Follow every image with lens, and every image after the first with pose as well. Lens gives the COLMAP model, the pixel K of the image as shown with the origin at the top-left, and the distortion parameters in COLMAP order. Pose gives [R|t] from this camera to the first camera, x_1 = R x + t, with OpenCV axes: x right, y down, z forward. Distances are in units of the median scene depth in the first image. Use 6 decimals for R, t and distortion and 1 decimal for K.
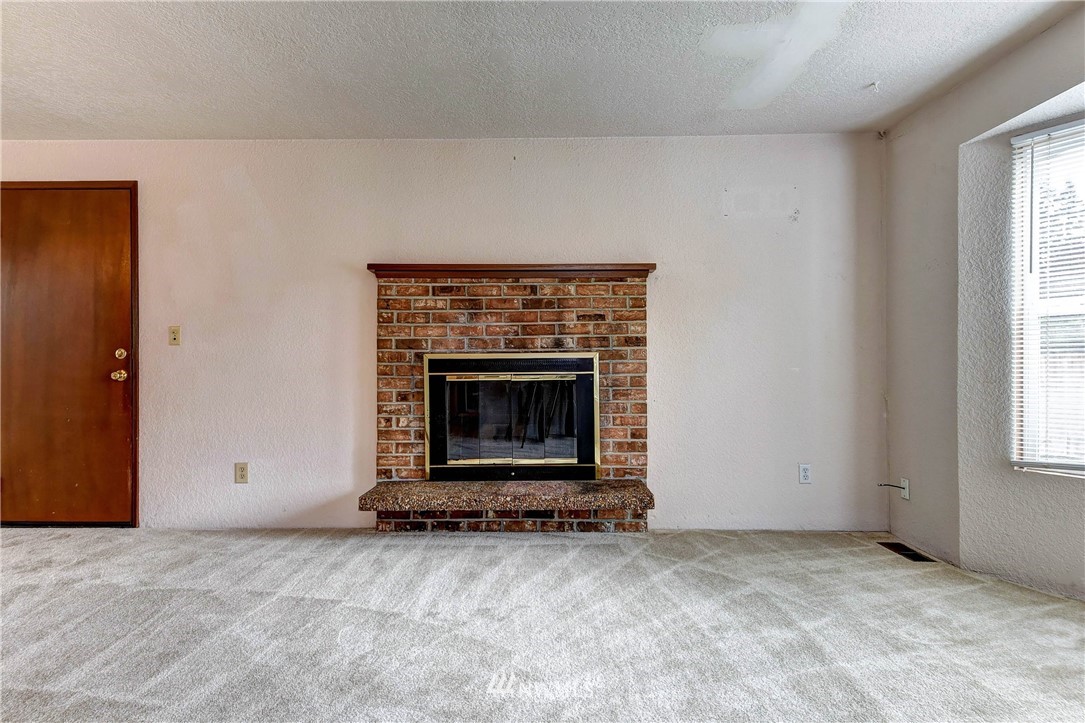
lens RADIAL K [[582.3, 0, 538.6], [0, 582.3, 362.9], [0, 0, 1]] dist [0.028983, -0.011376]
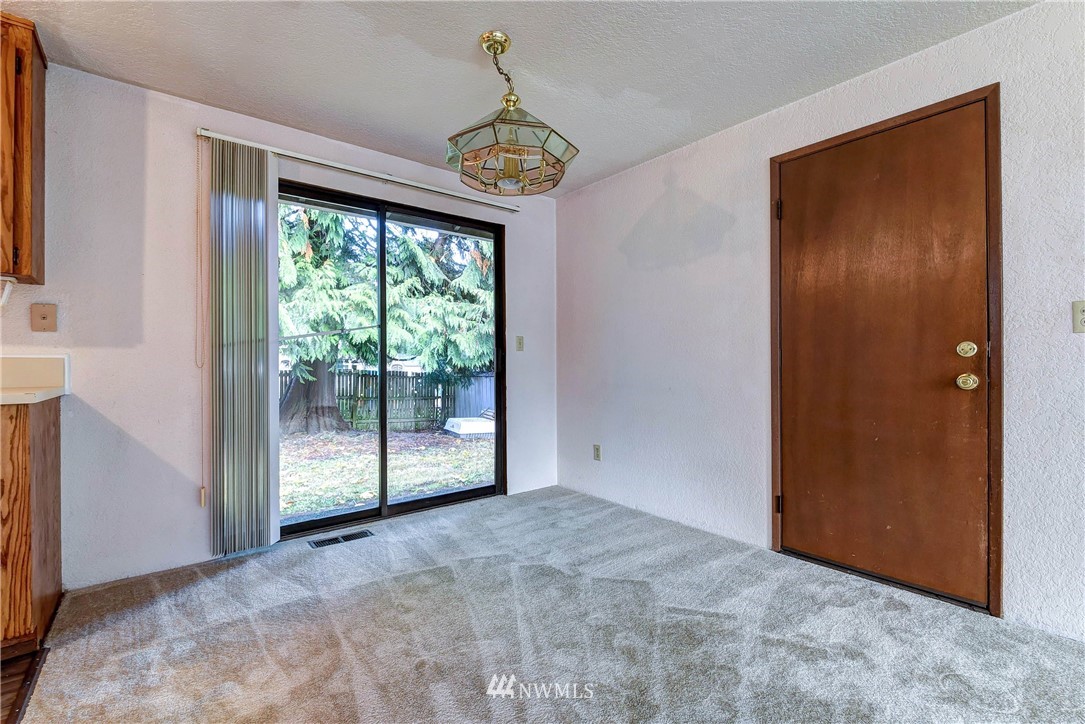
lens RADIAL K [[477.0, 0, 554.3], [0, 477.0, 357.0], [0, 0, 1]] dist [-0.005518, -0.005355]
pose [[0.669635, -0.007869, -0.742649, -0.629453], [0.001497, 0.999956, -0.009245, -0.002500], [0.742689, 0.005079, 0.669617, 0.290812]]
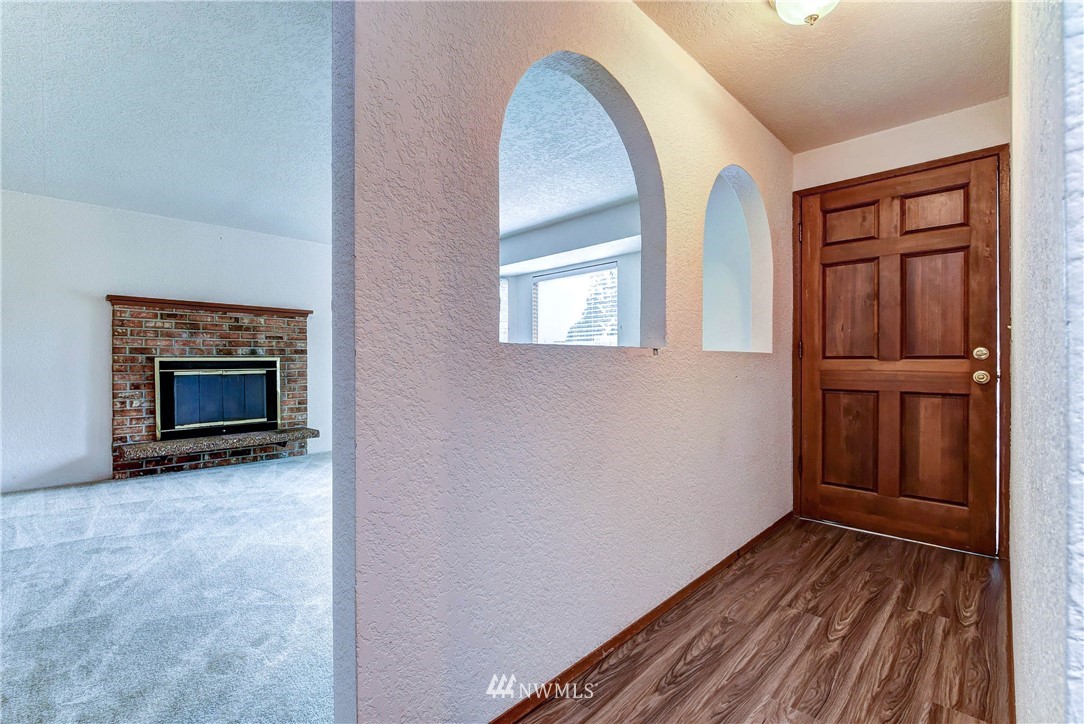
lens RADIAL K [[480.1, 0, 536.1], [0, 480.1, 365.8], [0, 0, 1]] dist [-0.006527, -0.000970]
pose [[0.687341, -0.001799, 0.726332, -0.419259], [0.002313, 0.999997, 0.000288, 0.007987], [-0.726331, 0.001482, 0.687343, -0.574082]]
